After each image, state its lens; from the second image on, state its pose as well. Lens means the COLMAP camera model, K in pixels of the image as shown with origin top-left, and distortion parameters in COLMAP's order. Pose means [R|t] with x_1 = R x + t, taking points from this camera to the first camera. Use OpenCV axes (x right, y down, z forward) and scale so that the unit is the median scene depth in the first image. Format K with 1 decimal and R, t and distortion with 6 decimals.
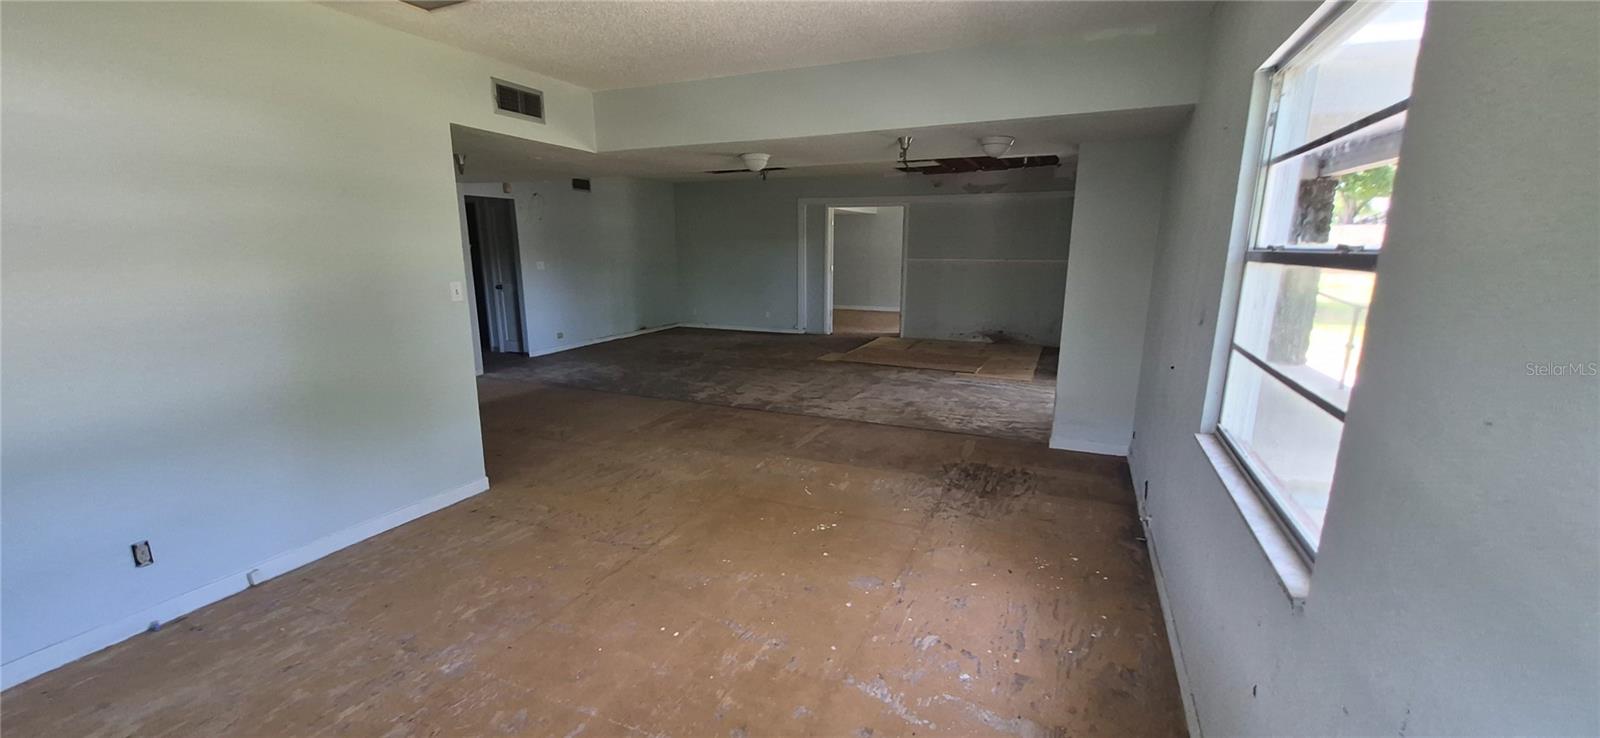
lens RADIAL K [[632.7, 0, 790.3], [0, 632.7, 386.7], [0, 0, 1]] dist [-0.000451, -0.000114]
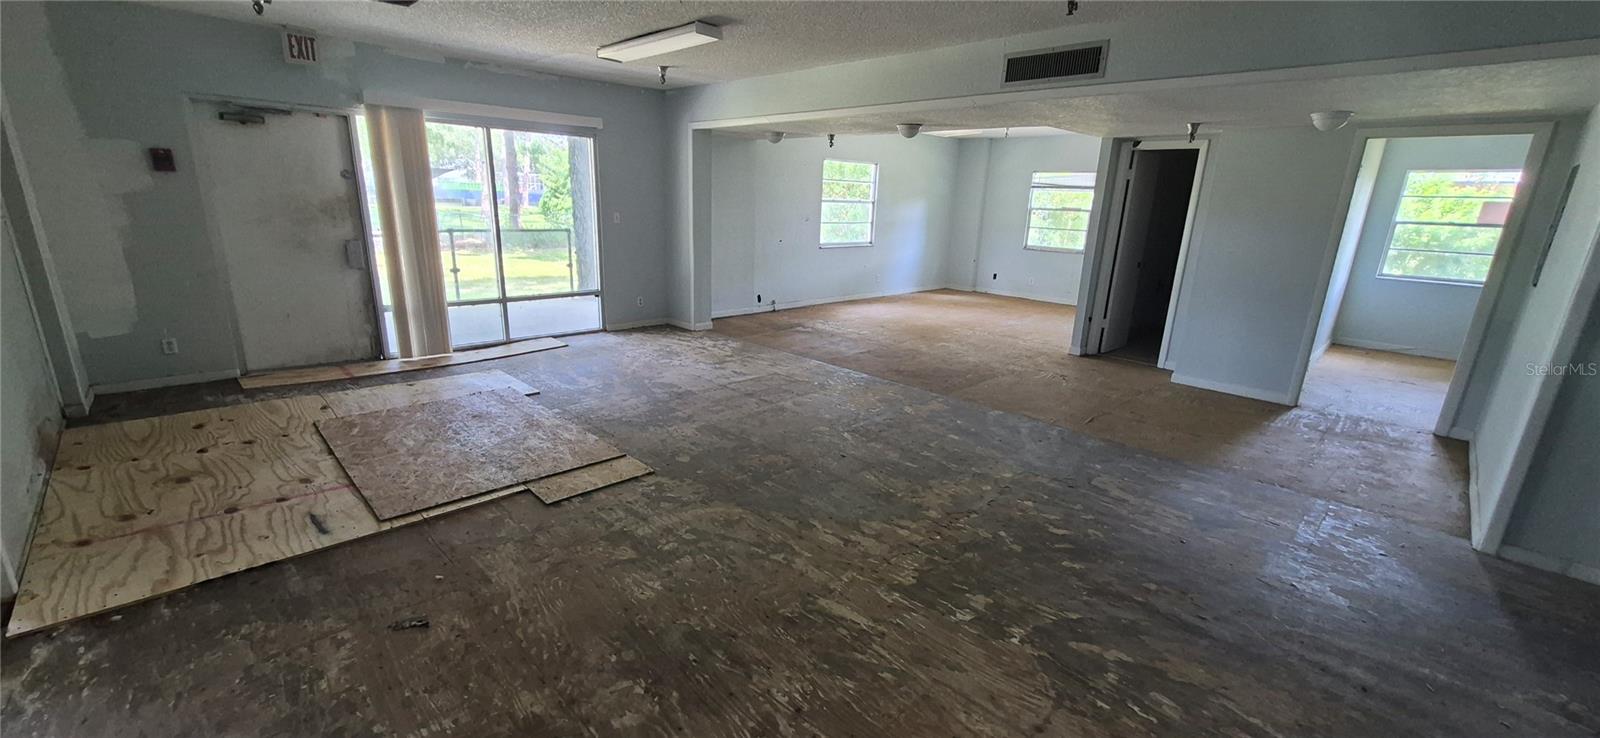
lens RADIAL K [[638.6, 0, 796.5], [0, 638.6, 385.2], [0, 0, 1]] dist [0.000519, 0.000220]
pose [[-0.932733, -0.128935, 0.336727, -0.253205], [0.048065, 0.881084, 0.470511, -0.396481], [-0.357350, 0.455045, -0.815619, 1.774474]]
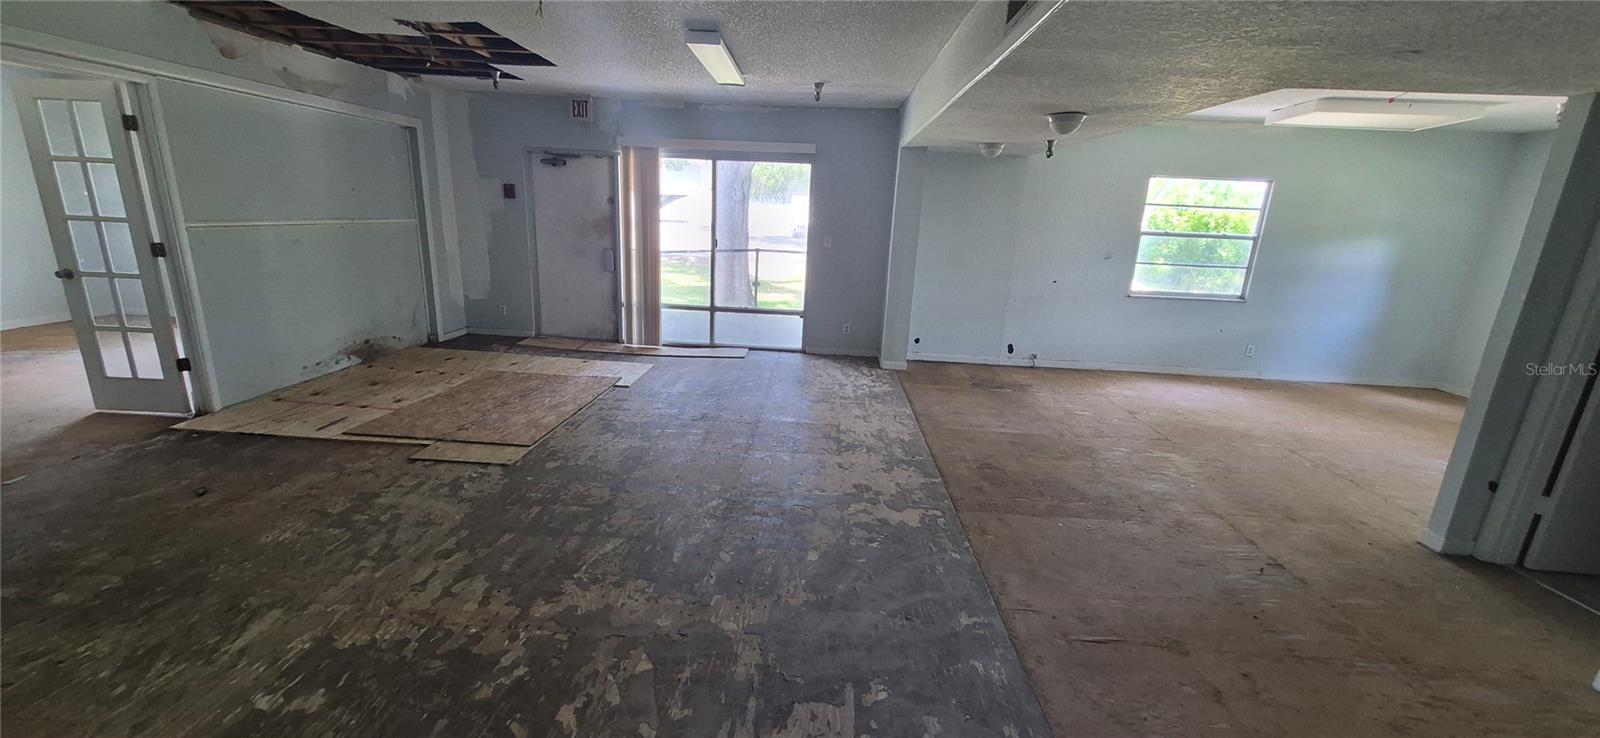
lens RADIAL K [[632.7, 0, 790.3], [0, 632.7, 386.7], [0, 0, 1]] dist [-0.000451, -0.000114]
pose [[-0.361934, -0.261039, 0.894909, -0.573122], [0.160792, 0.928124, 0.335757, -0.290016], [-0.918232, 0.265416, -0.293947, 1.288836]]
